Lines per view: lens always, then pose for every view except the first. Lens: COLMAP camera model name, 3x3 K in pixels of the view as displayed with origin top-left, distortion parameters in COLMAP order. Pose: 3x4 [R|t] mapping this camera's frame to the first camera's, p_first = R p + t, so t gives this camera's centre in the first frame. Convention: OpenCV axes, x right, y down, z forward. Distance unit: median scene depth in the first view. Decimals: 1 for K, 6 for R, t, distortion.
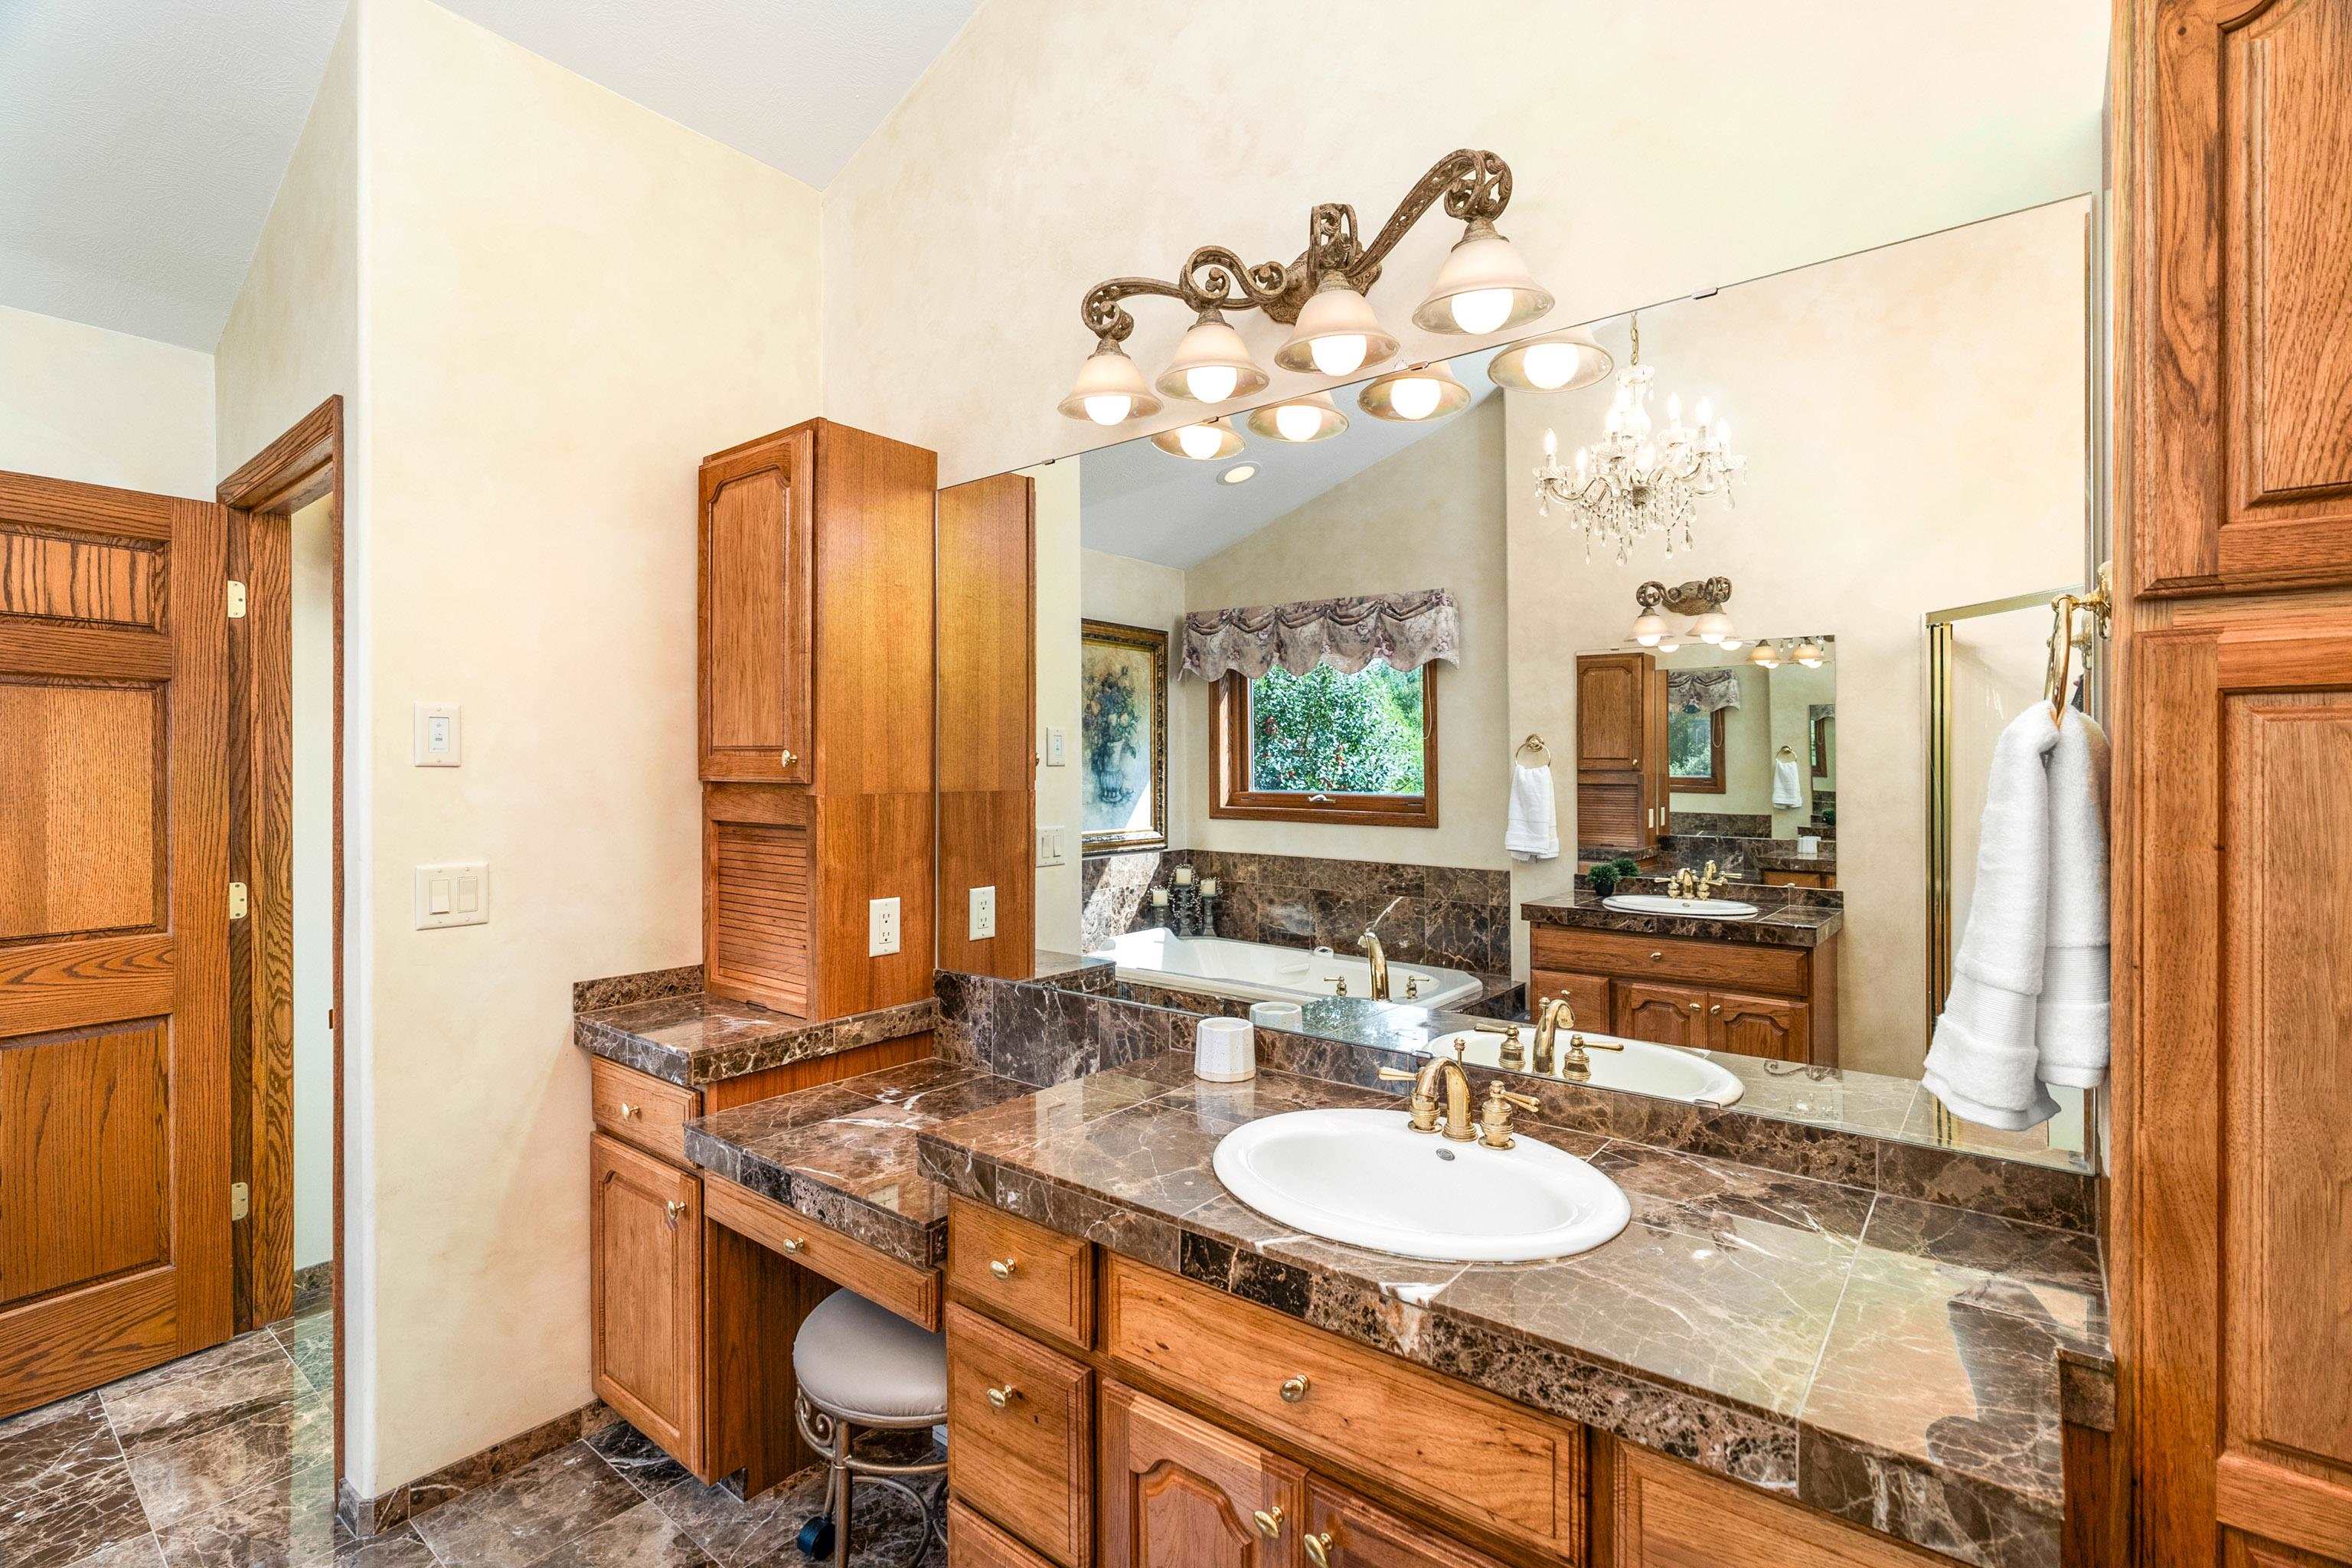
lens RADIAL K [[1077.4, 0, 1171.9], [0, 1077.4, 770.6], [0, 0, 1]] dist [-0.004127, 0.001918]
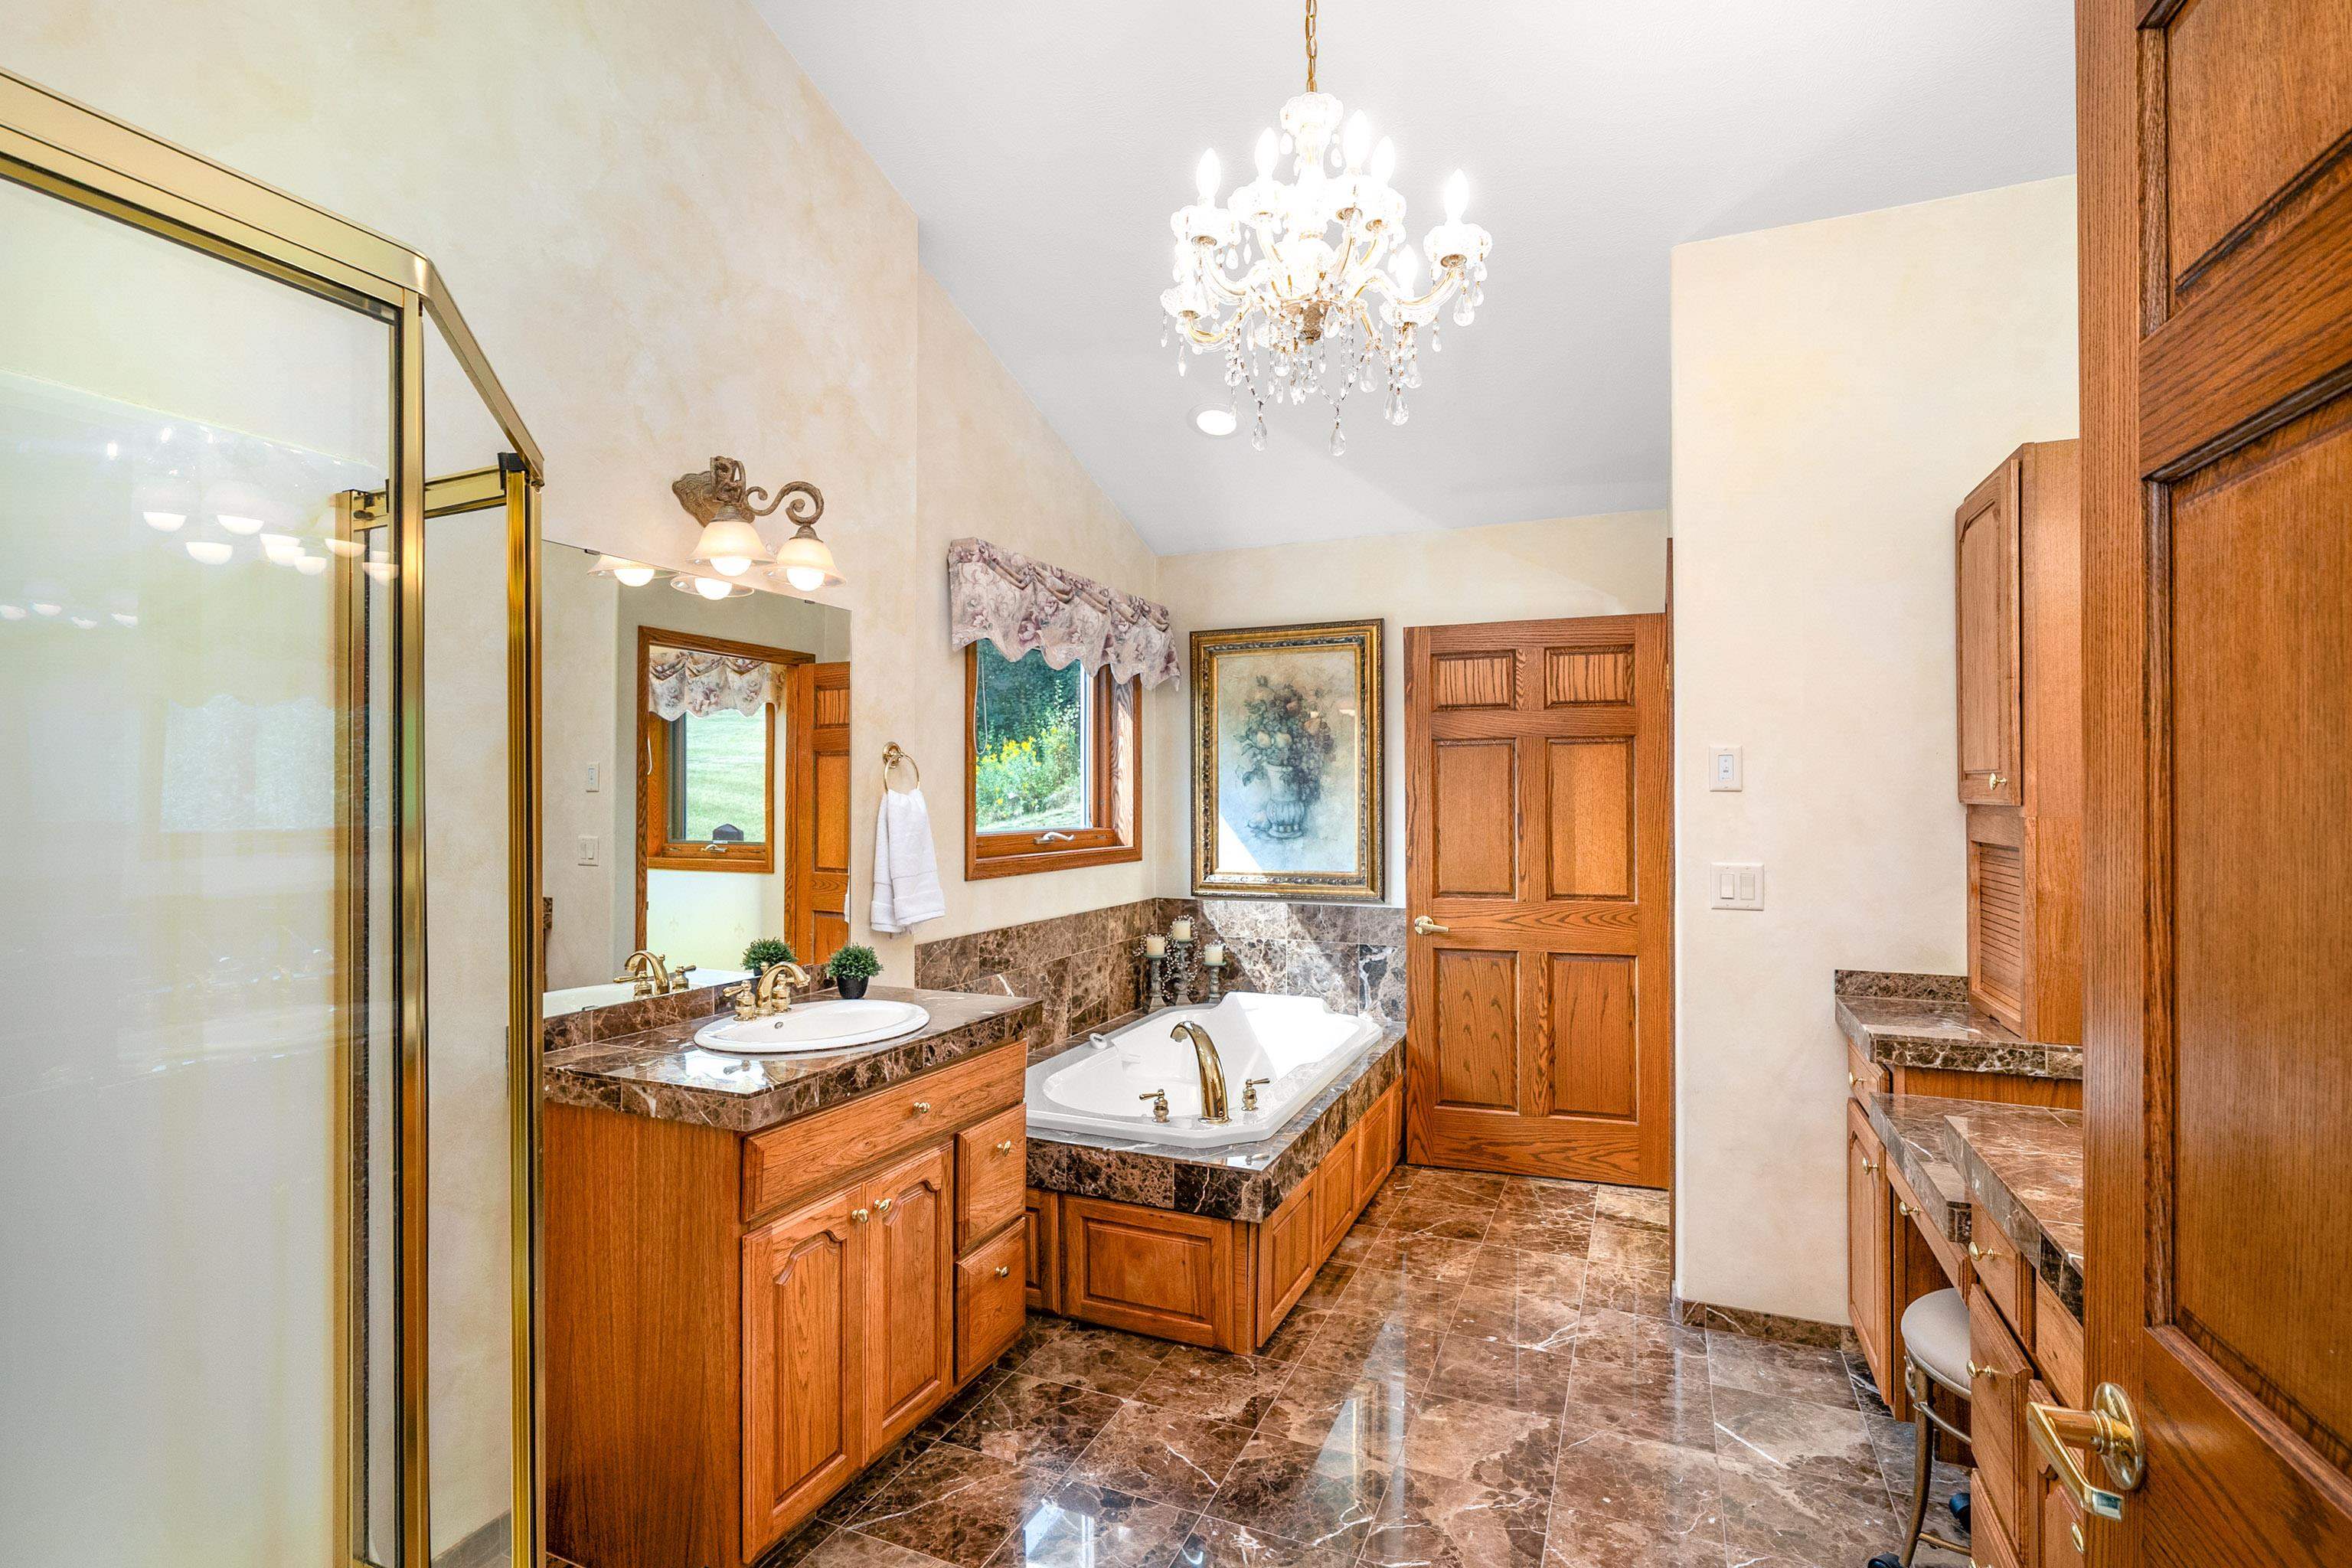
lens RADIAL K [[1166.6, 0, 1176.9], [0, 1166.6, 791.3], [0, 0, 1]] dist [-0.006350, -0.001073]
pose [[0.258581, -0.006558, -0.965967, 0.519925], [-0.001360, 0.999973, -0.007153, 0.007382], [0.965989, 0.003163, 0.258565, -0.053099]]
